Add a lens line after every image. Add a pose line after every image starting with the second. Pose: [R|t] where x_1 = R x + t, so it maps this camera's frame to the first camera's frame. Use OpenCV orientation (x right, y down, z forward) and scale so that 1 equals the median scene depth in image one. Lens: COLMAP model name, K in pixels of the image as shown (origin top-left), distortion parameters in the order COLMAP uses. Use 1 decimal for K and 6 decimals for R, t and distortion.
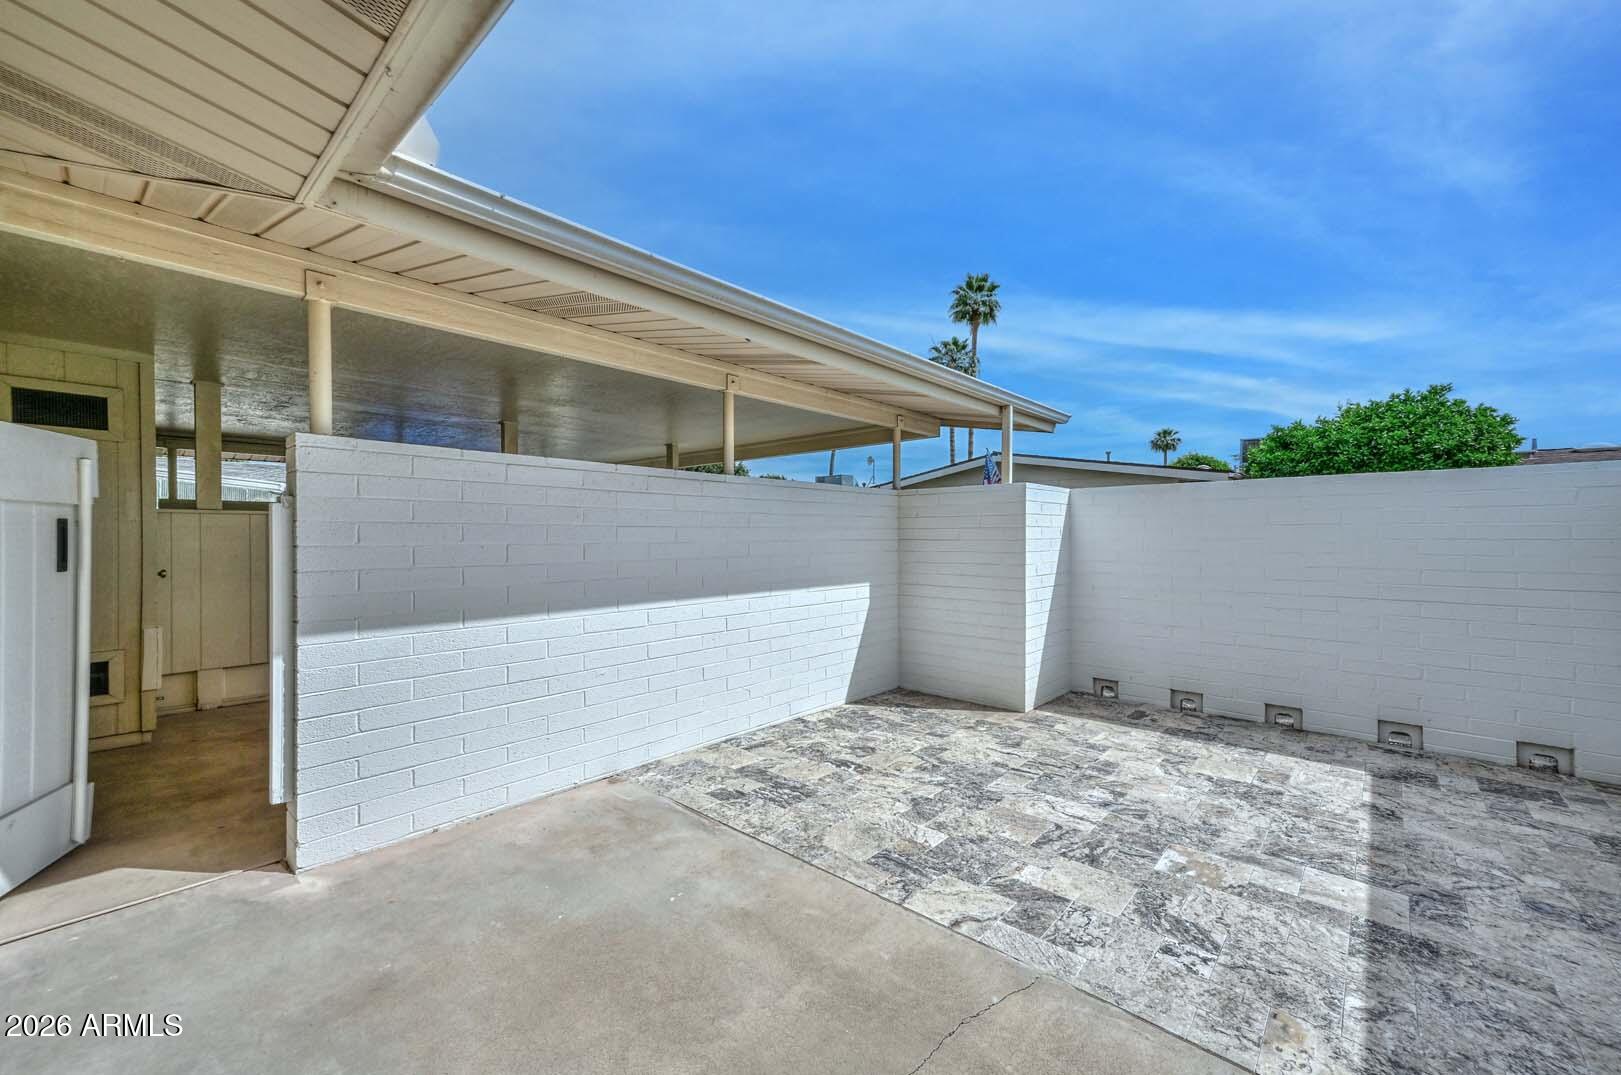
lens RADIAL K [[653.9, 0, 811.7], [0, 653.9, 546.3], [0, 0, 1]] dist [0.000600, 0.000064]
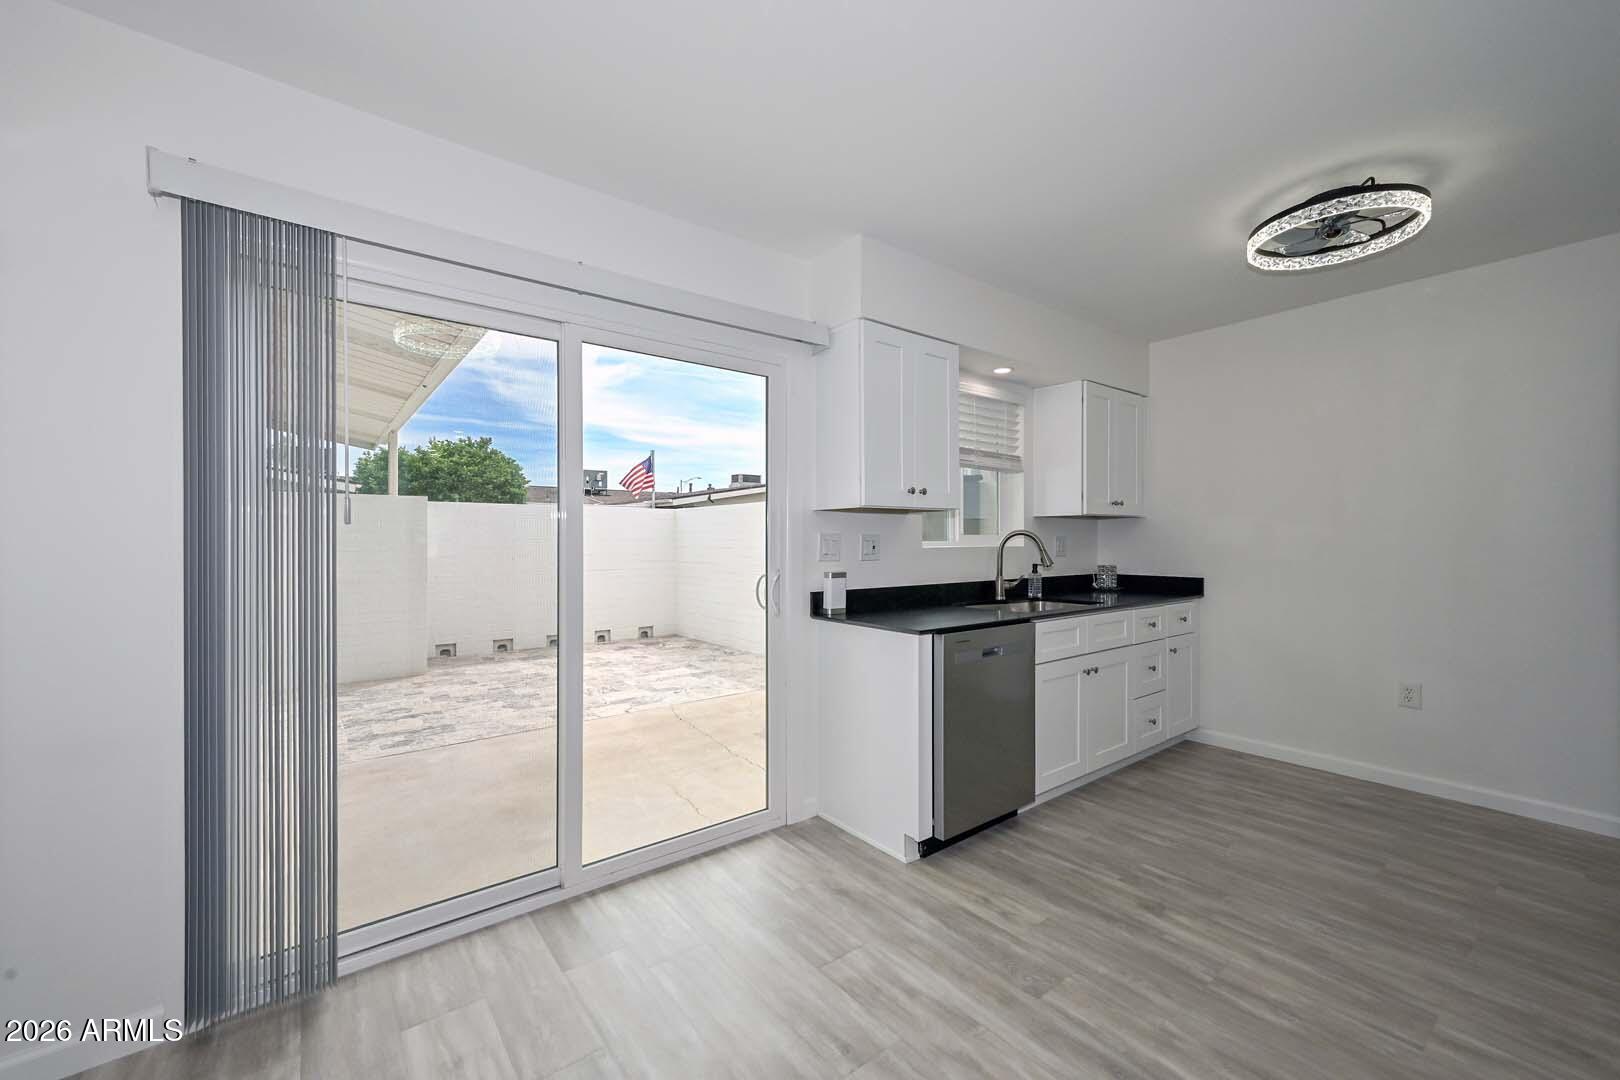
lens RADIAL K [[653.0, 0, 810.0], [0, 653.0, 540.0], [0, 0, 1]] dist [0.016738, 0.000172]
pose [[0.189032, -0.000933, 0.981971, -1.259295], [-0.000782, 0.999999, 0.001101, -0.041860], [-0.981971, -0.000976, 0.189031, -0.086008]]
